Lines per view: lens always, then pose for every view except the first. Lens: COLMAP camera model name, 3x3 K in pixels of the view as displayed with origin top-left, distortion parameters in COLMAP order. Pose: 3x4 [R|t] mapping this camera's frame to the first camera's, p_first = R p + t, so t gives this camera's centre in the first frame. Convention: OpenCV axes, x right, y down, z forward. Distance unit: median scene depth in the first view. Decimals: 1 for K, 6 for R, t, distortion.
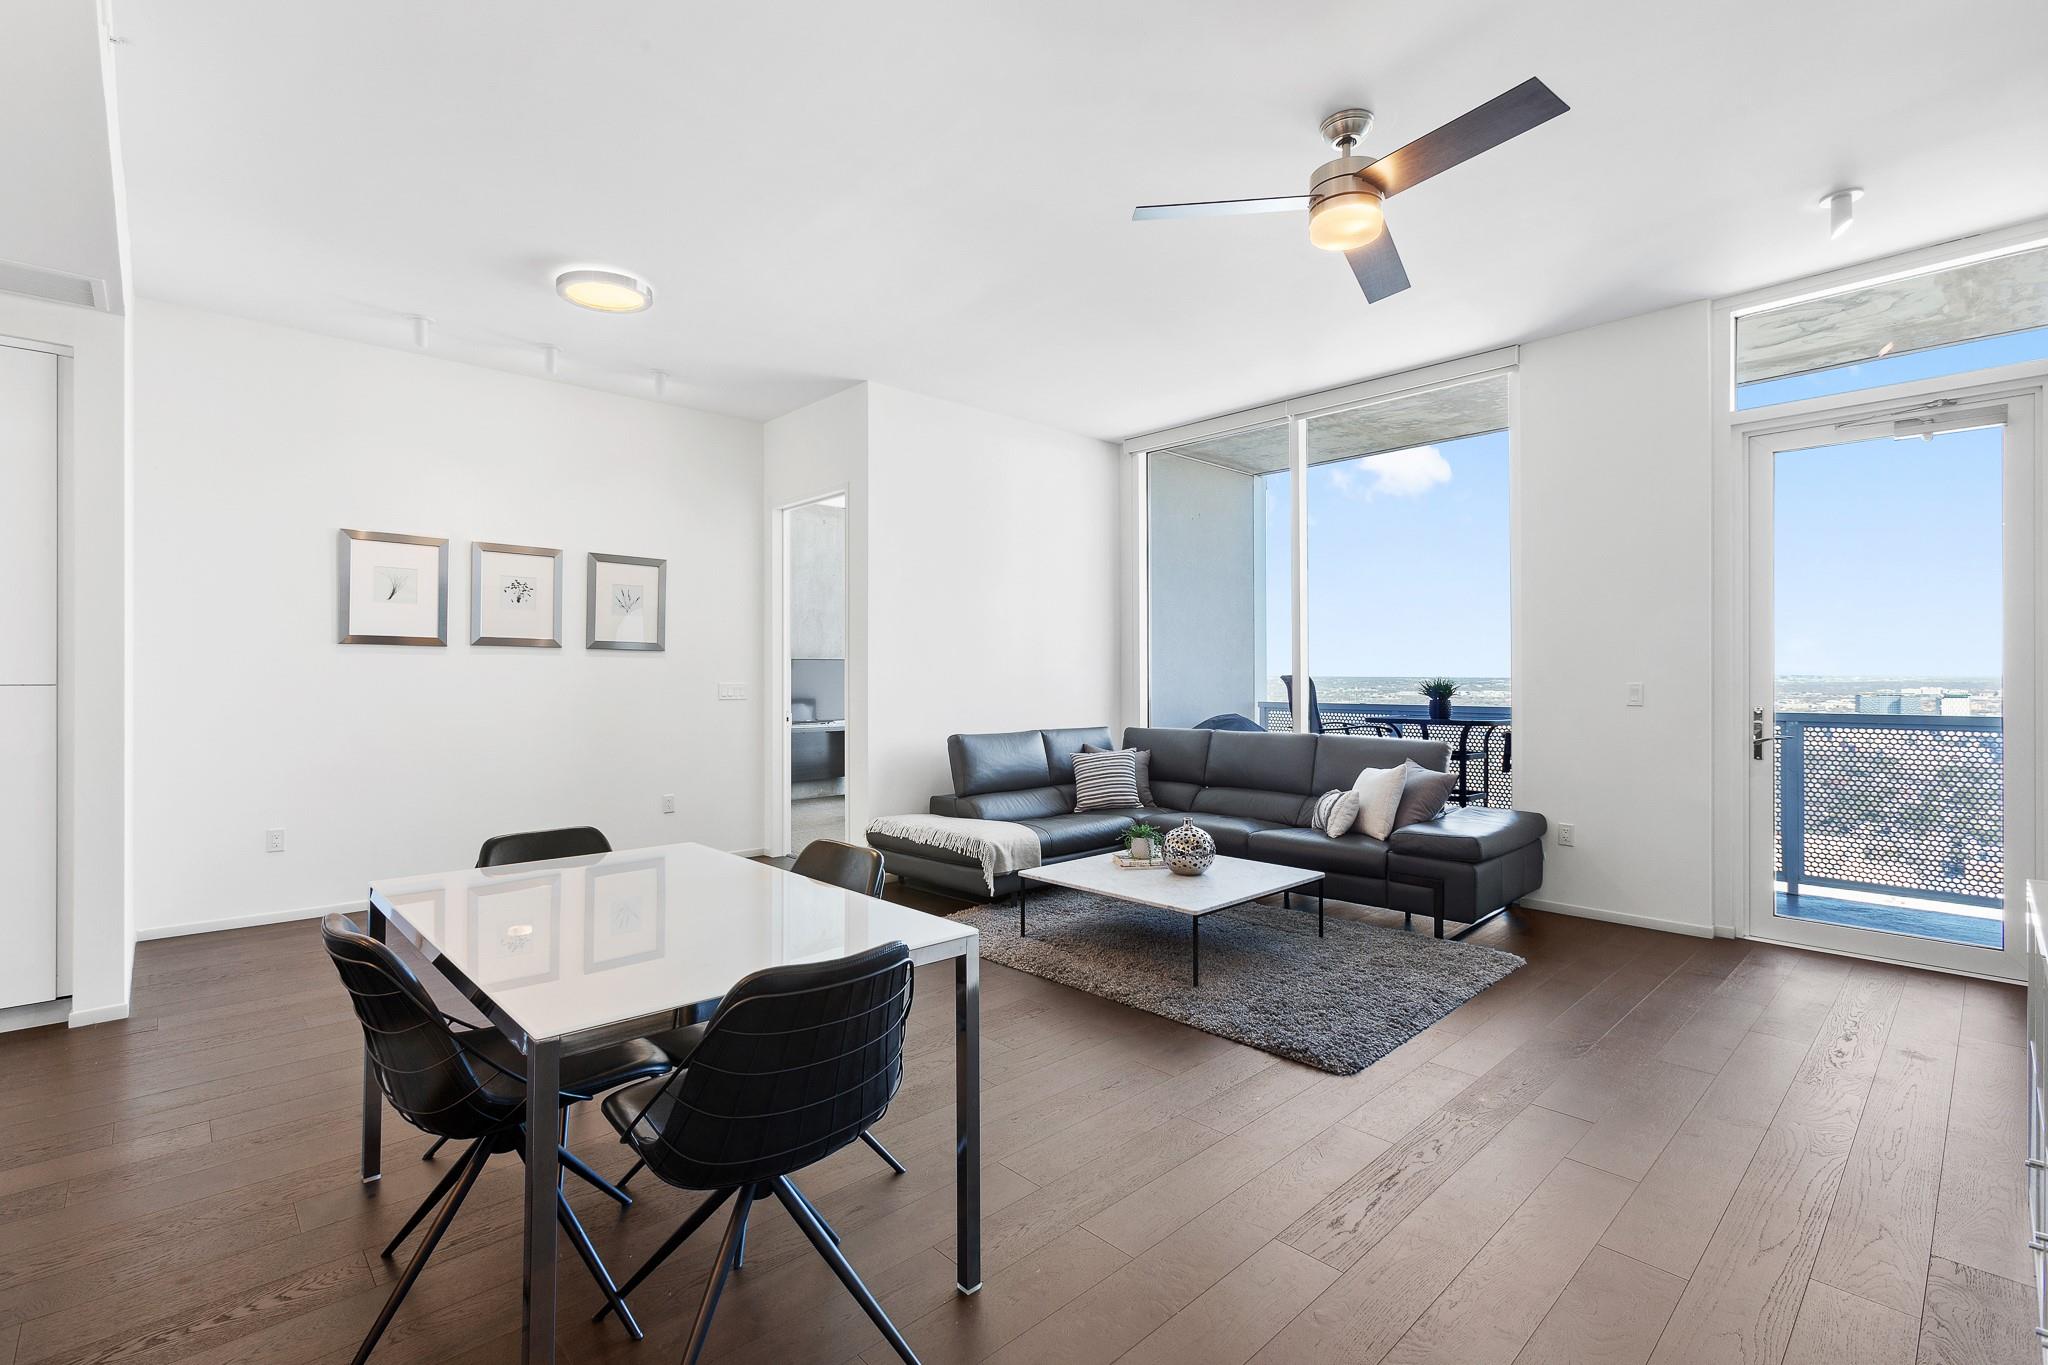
lens RADIAL K [[924.3, 0, 998.4], [0, 924.3, 679.8], [0, 0, 1]] dist [-0.029456, 0.018713]
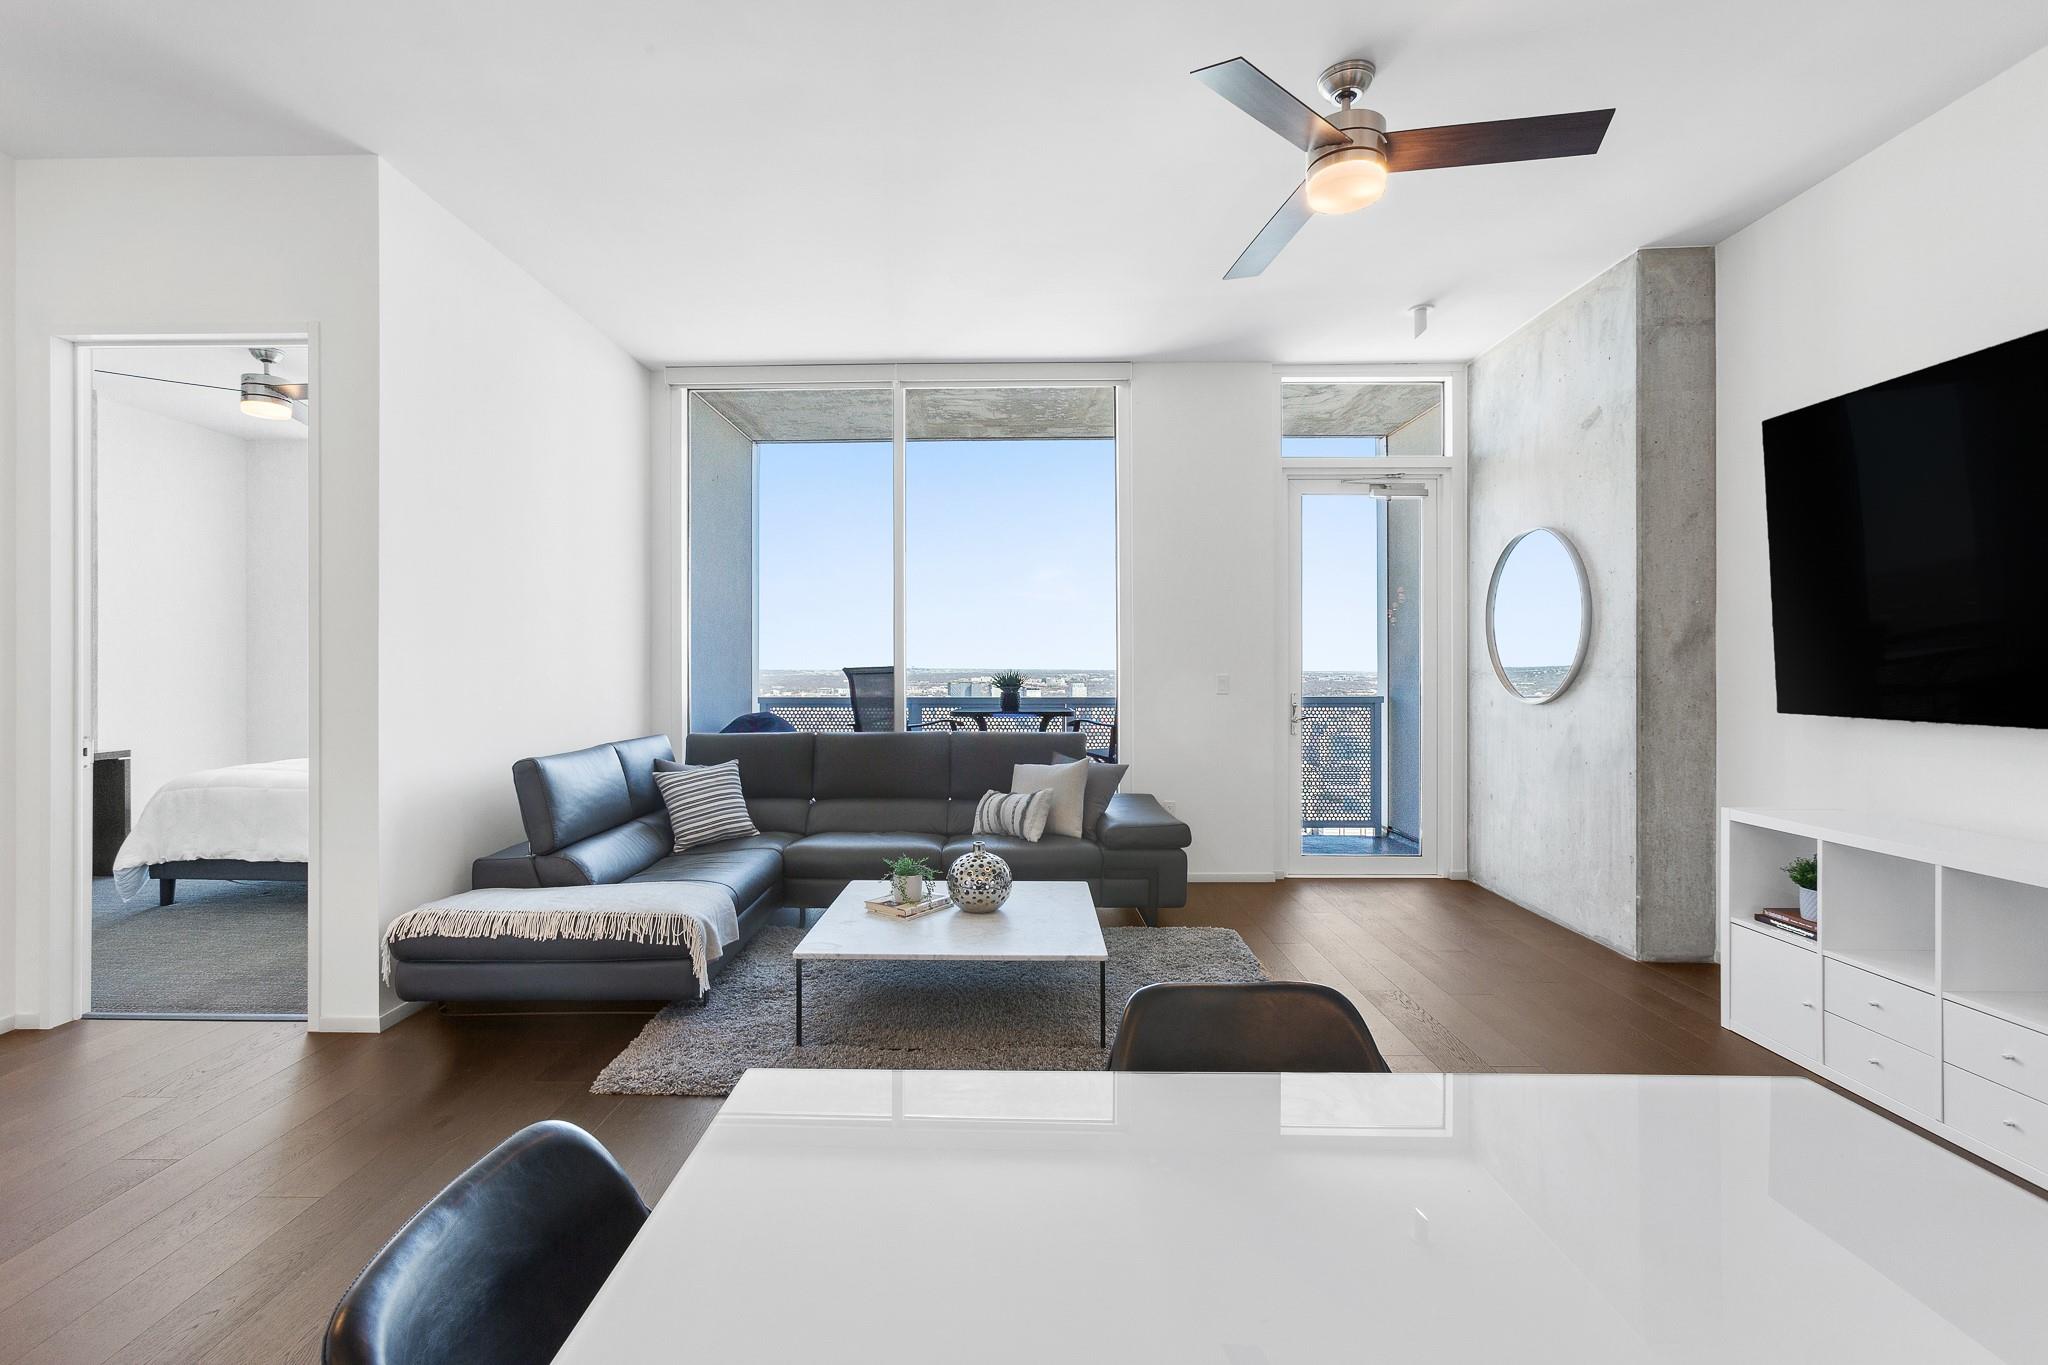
lens RADIAL K [[914.7, 0, 995.3], [0, 914.7, 668.2], [0, 0, 1]] dist [-0.017382, 0.010896]
pose [[0.693501, 0.002326, 0.720452, -0.298448], [0.000452, 0.999993, -0.003664, -0.001157], [-0.720455, 0.002867, 0.693495, 0.346414]]
